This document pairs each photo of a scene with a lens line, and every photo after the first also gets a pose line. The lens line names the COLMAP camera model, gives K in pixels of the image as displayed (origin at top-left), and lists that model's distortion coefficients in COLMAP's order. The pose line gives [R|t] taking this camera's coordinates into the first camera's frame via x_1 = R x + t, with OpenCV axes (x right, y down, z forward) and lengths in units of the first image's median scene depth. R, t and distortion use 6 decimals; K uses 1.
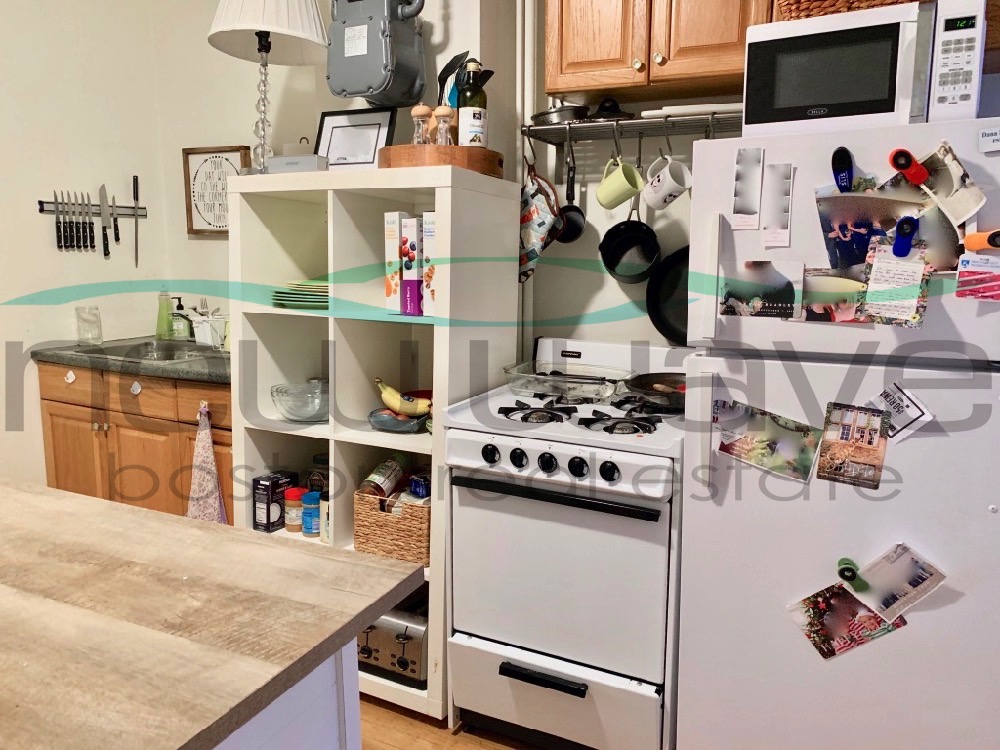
lens RADIAL K [[757.4, 0, 499.0], [0, 757.4, 367.5], [0, 0, 1]] dist [0.084487, -0.156002]
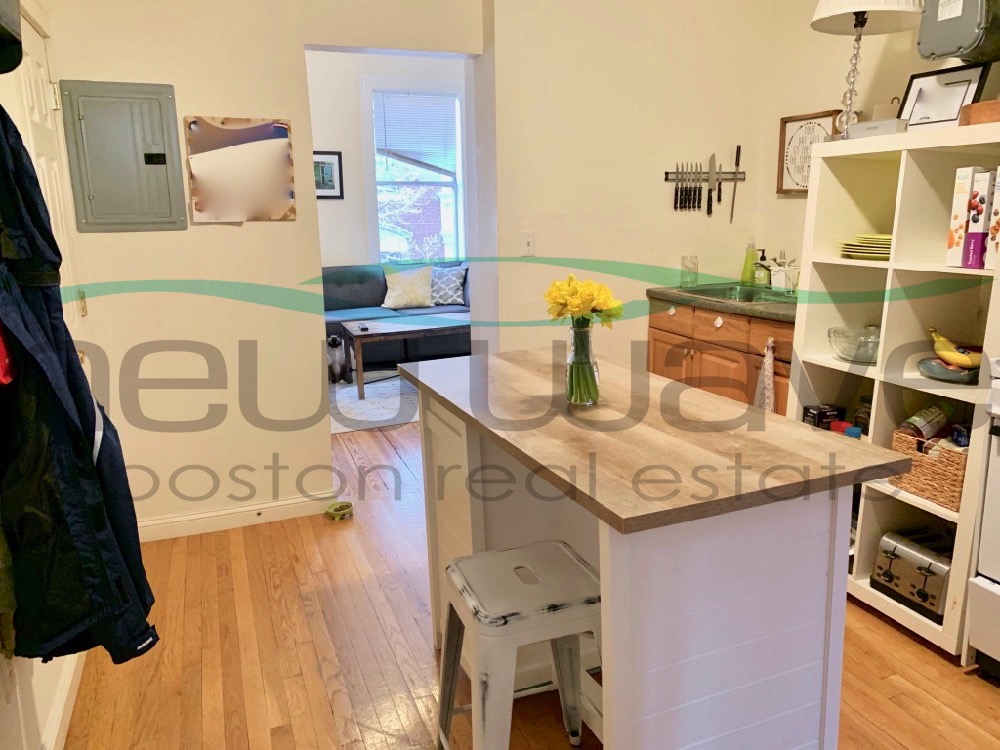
lens RADIAL K [[755.2, 0, 499.2], [0, 755.2, 371.1], [0, 0, 1]] dist [0.034849, -0.042461]
pose [[0.742104, 0.126115, -0.658313, 0.095574], [-0.086207, 0.991941, 0.092849, 0.027601], [0.664718, -0.012153, 0.746996, -0.184570]]
